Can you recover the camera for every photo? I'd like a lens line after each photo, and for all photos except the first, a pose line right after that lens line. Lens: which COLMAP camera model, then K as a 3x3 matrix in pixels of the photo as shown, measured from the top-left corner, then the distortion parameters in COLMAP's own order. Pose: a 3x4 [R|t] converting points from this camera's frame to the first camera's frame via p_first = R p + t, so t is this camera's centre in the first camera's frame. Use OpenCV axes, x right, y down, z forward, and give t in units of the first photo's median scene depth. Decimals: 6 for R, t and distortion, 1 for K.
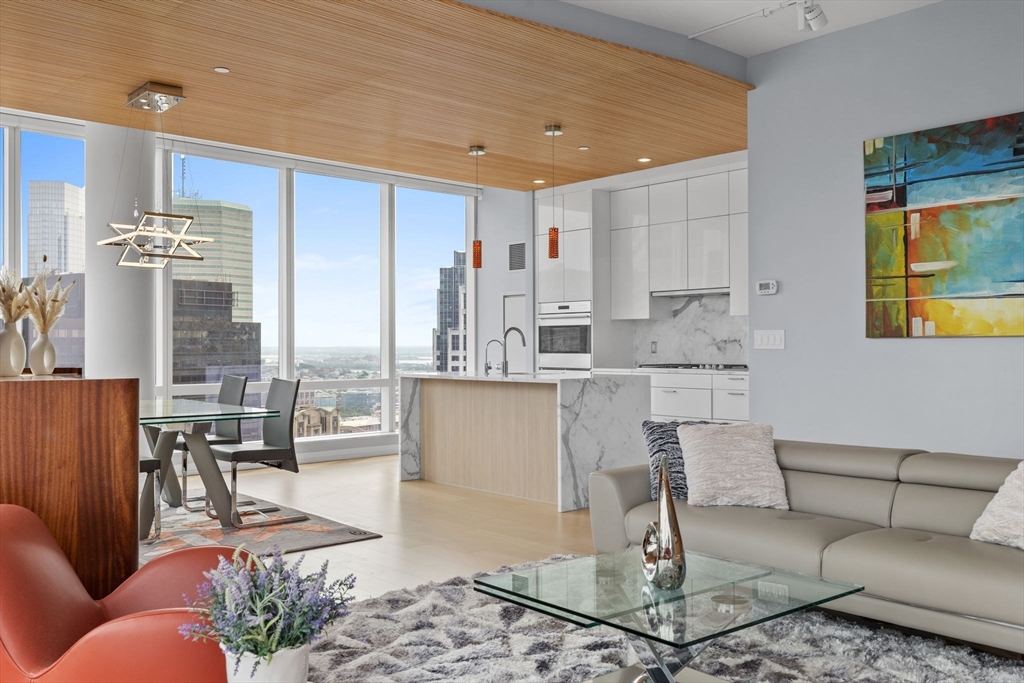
lens RADIAL K [[880.8, 0, 506.8], [0, 880.8, 336.6], [0, 0, 1]] dist [0.009023, -0.015168]
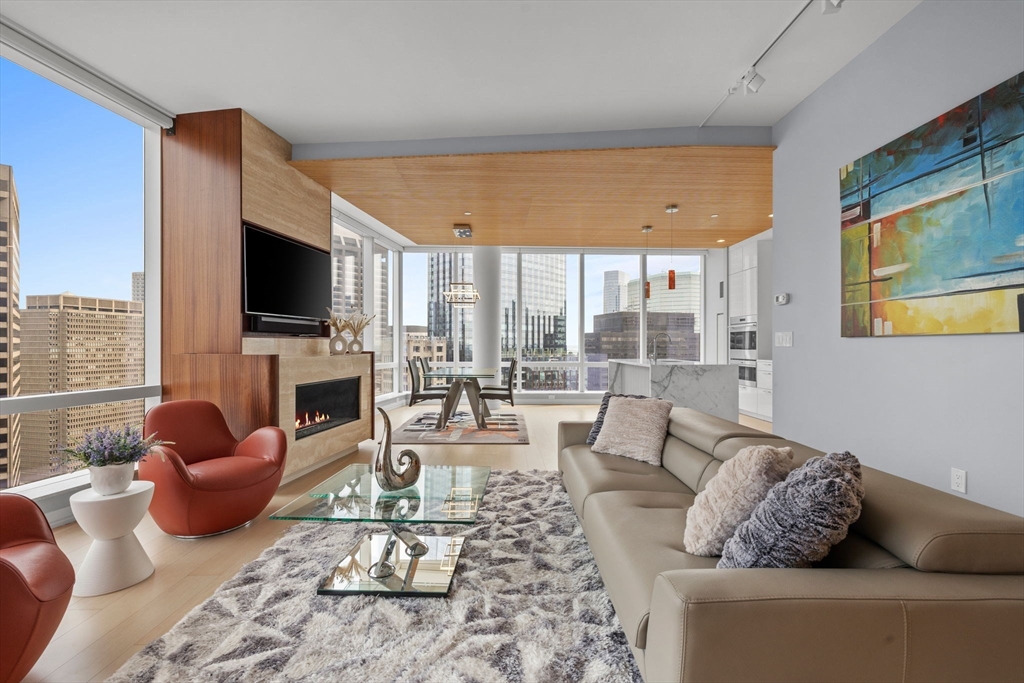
lens RADIAL K [[434.0, 0, 511.4], [0, 434.0, 343.5], [0, 0, 1]] dist [0.002923, -0.001020]
pose [[0.759937, 0.002750, -0.649991, 0.343673], [0.001651, 0.999980, 0.006161, 0.004127], [0.649995, -0.005755, 0.759917, 0.213738]]
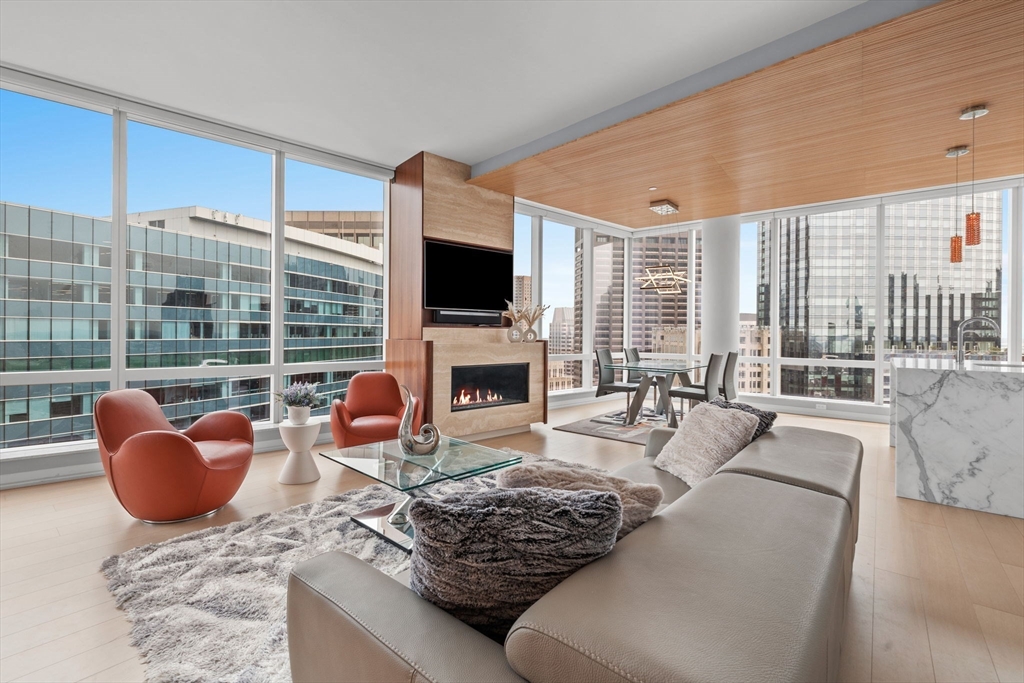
lens RADIAL K [[447.9, 0, 496.7], [0, 447.9, 334.5], [0, 0, 1]] dist [0.003393, 0.001161]
pose [[0.143133, 0.007969, -0.989671, 0.465825], [-0.000204, 0.999968, 0.008023, 0.004850], [0.989703, -0.000947, 0.143130, 0.414500]]
